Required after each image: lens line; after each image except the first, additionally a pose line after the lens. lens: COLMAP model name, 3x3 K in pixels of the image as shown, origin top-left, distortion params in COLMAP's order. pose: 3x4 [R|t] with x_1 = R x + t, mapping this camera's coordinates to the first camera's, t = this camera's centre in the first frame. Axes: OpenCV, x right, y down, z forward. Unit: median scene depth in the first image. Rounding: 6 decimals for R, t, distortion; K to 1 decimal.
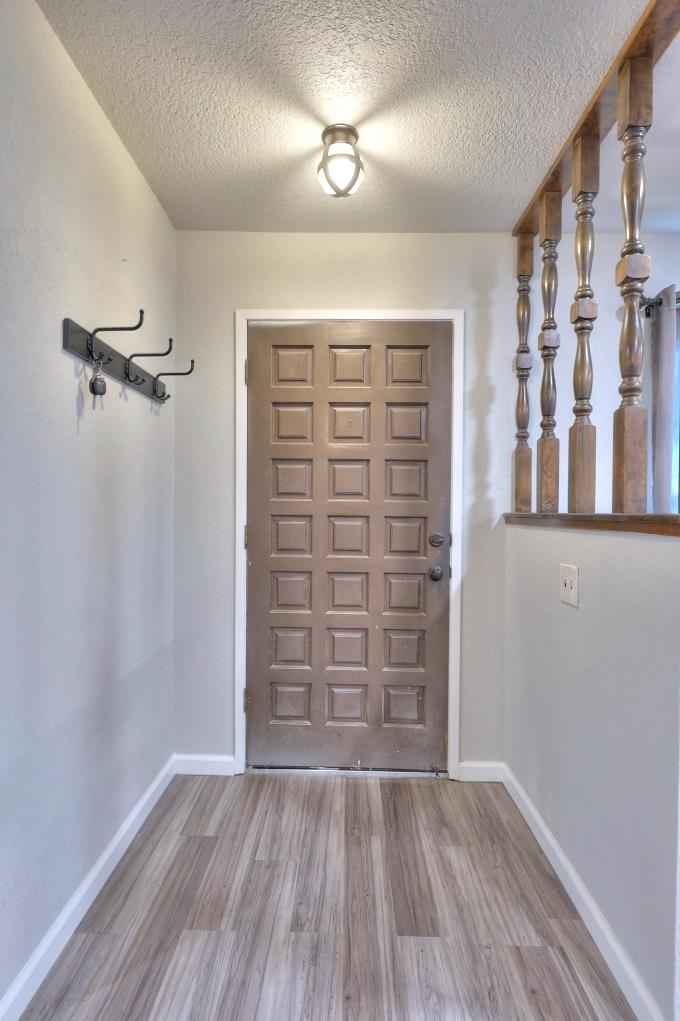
lens RADIAL K [[529.8, 0, 342.1], [0, 529.8, 511.6], [0, 0, 1]] dist [0.001635, -0.001449]
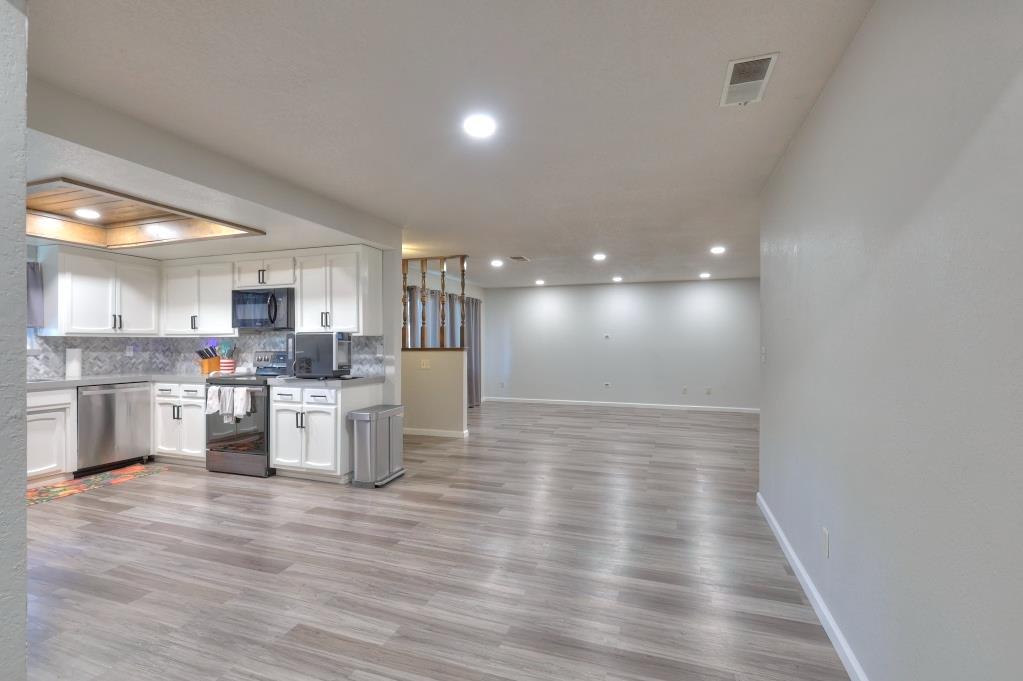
lens RADIAL K [[462.3, 0, 511.8], [0, 462.3, 341.5], [0, 0, 1]] dist [0.000374, -0.000121]
pose [[0.313434, -0.009946, 0.949558, -2.225147], [0.010741, 0.999918, 0.006928, -0.051186], [-0.949549, 0.008028, 0.313515, -0.639901]]
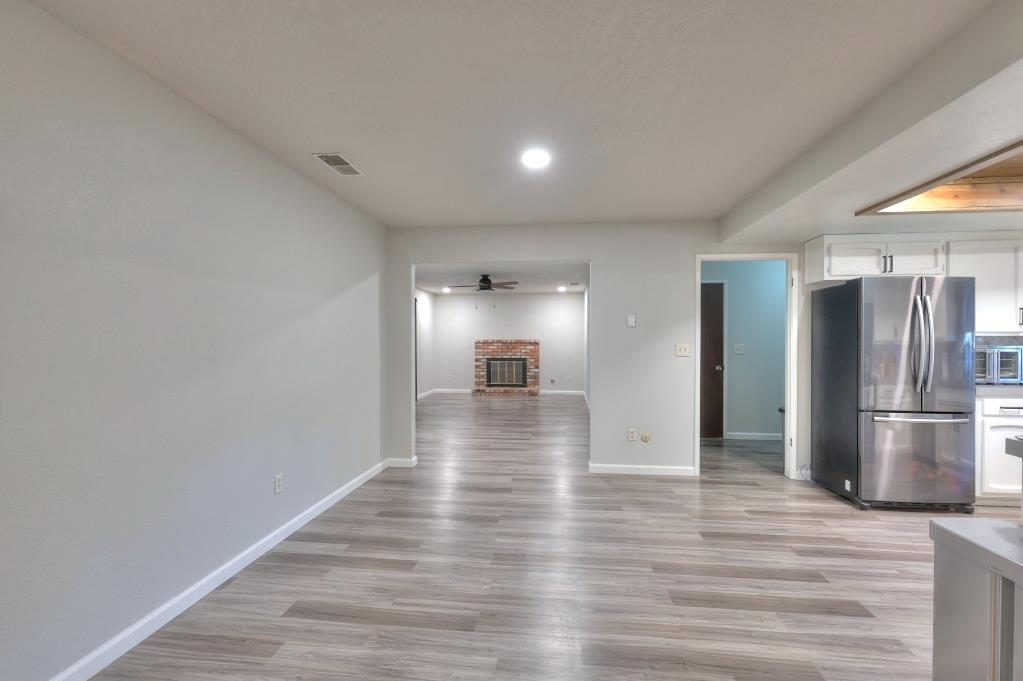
lens RADIAL K [[462.3, 0, 514.7], [0, 462.3, 342.3], [0, 0, 1]] dist [0.000374, -0.000121]
pose [[-0.089530, -0.004802, -0.995973, 0.139591], [-0.009918, 0.999943, -0.003930, -0.034855], [0.995935, 0.009527, -0.089573, -0.153532]]
